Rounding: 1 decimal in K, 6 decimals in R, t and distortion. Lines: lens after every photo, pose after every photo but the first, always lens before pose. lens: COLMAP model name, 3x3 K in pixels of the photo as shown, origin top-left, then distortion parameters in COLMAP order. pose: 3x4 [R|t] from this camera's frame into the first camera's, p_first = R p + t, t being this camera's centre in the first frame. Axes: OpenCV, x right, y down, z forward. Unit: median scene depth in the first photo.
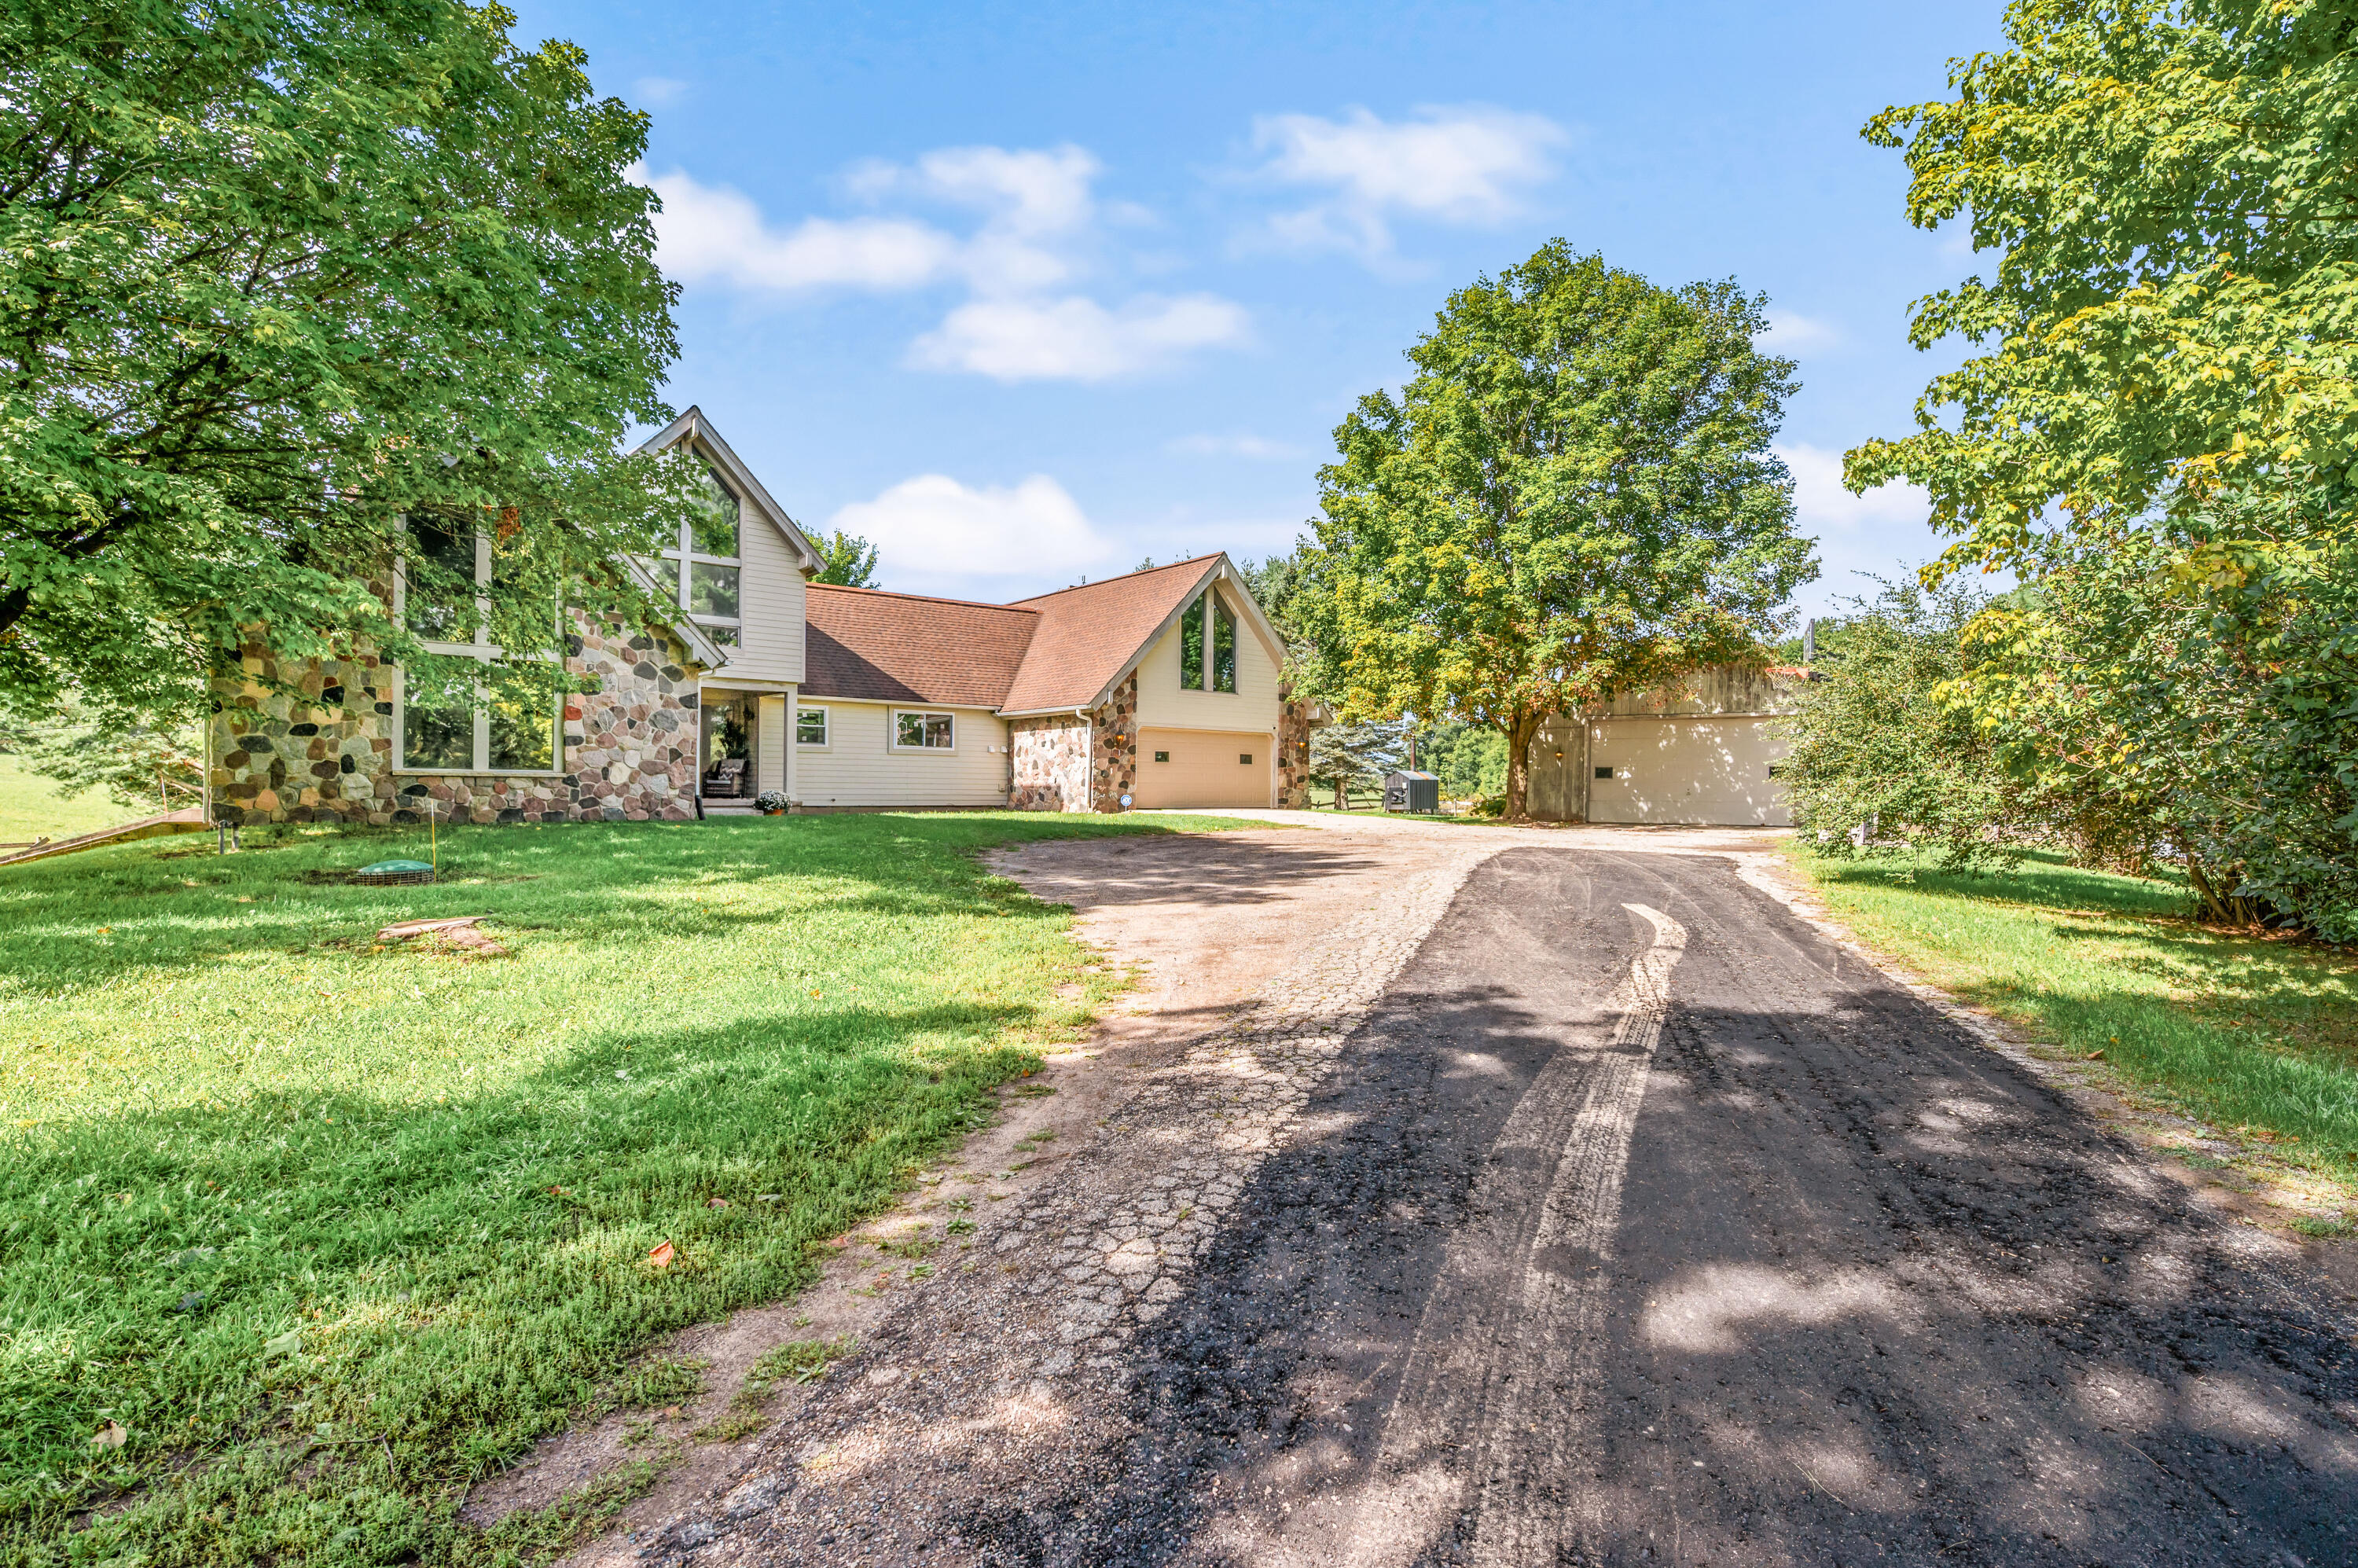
lens RADIAL K [[1164.0, 0, 1178.4], [0, 1164.0, 790.0], [0, 0, 1]] dist [0.005185, 0.000338]
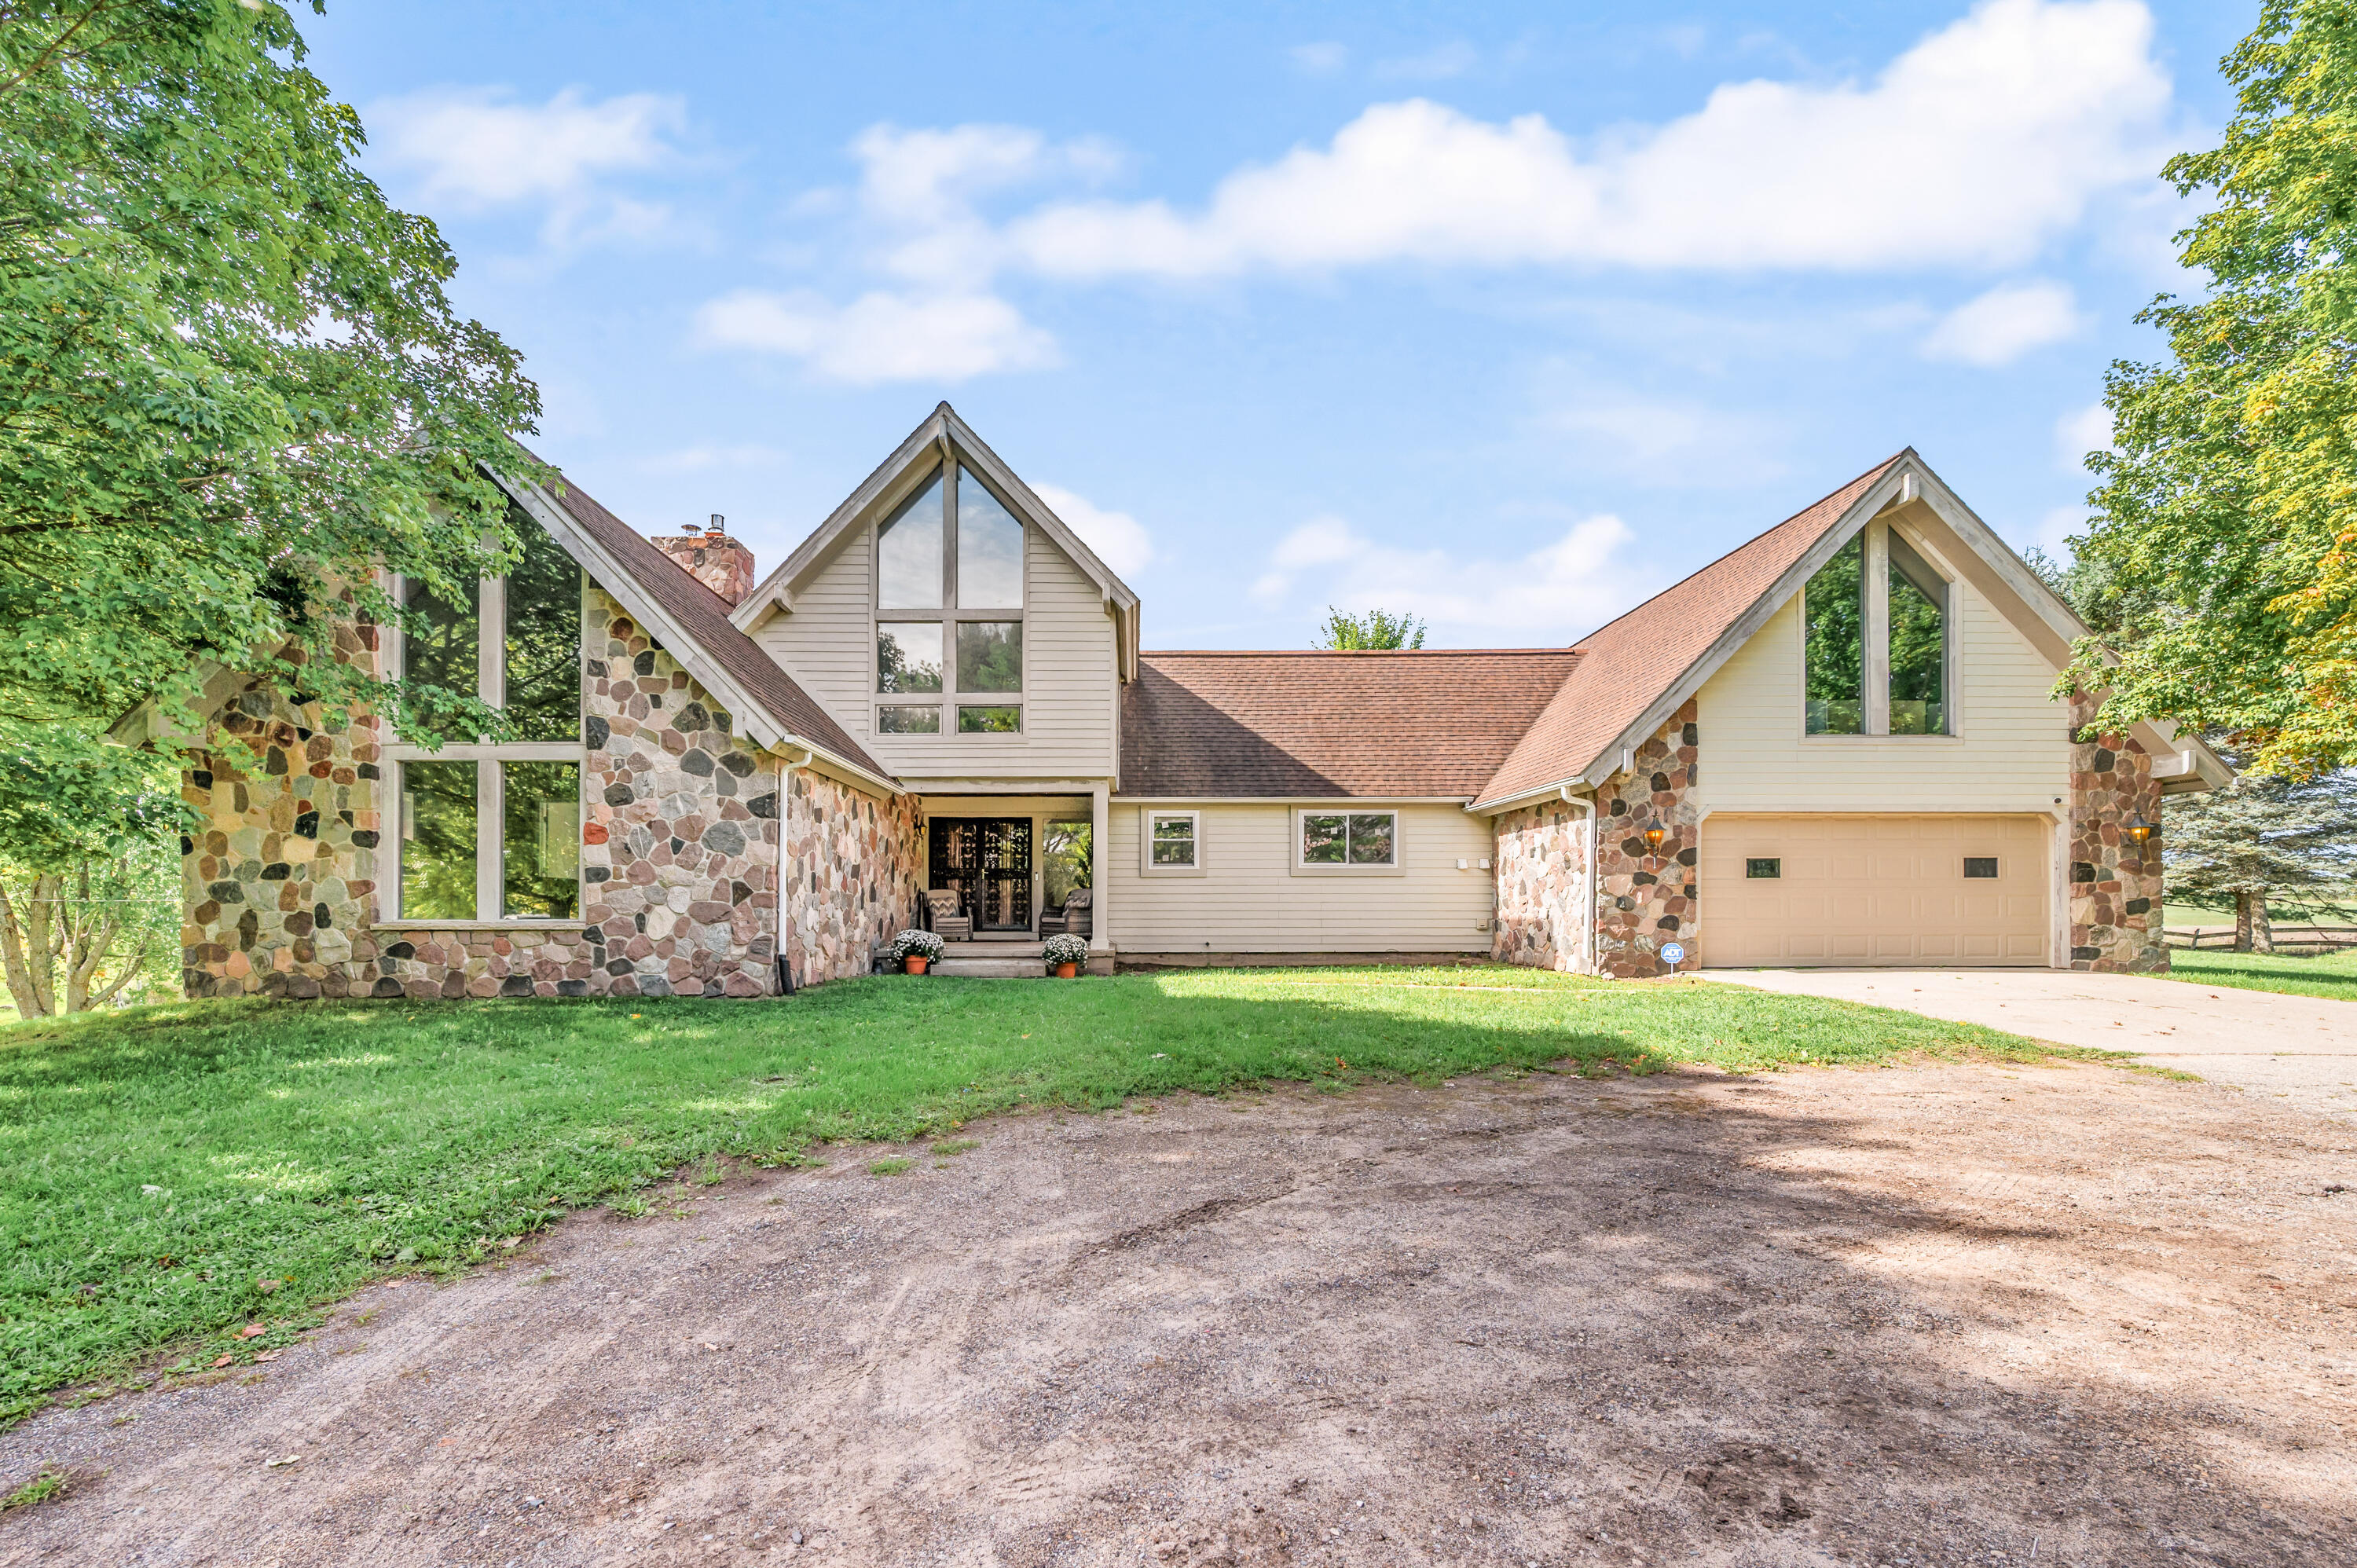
lens RADIAL K [[950.6, 0, 1218.9], [0, 950.6, 892.2], [0, 0, 1]] dist [-0.003172, -0.000289]
pose [[0.775142, -0.012332, -0.631667, 0.069290], [0.007853, 0.999920, -0.009885, -0.016369], [0.631738, 0.002702, 0.775177, 0.546424]]
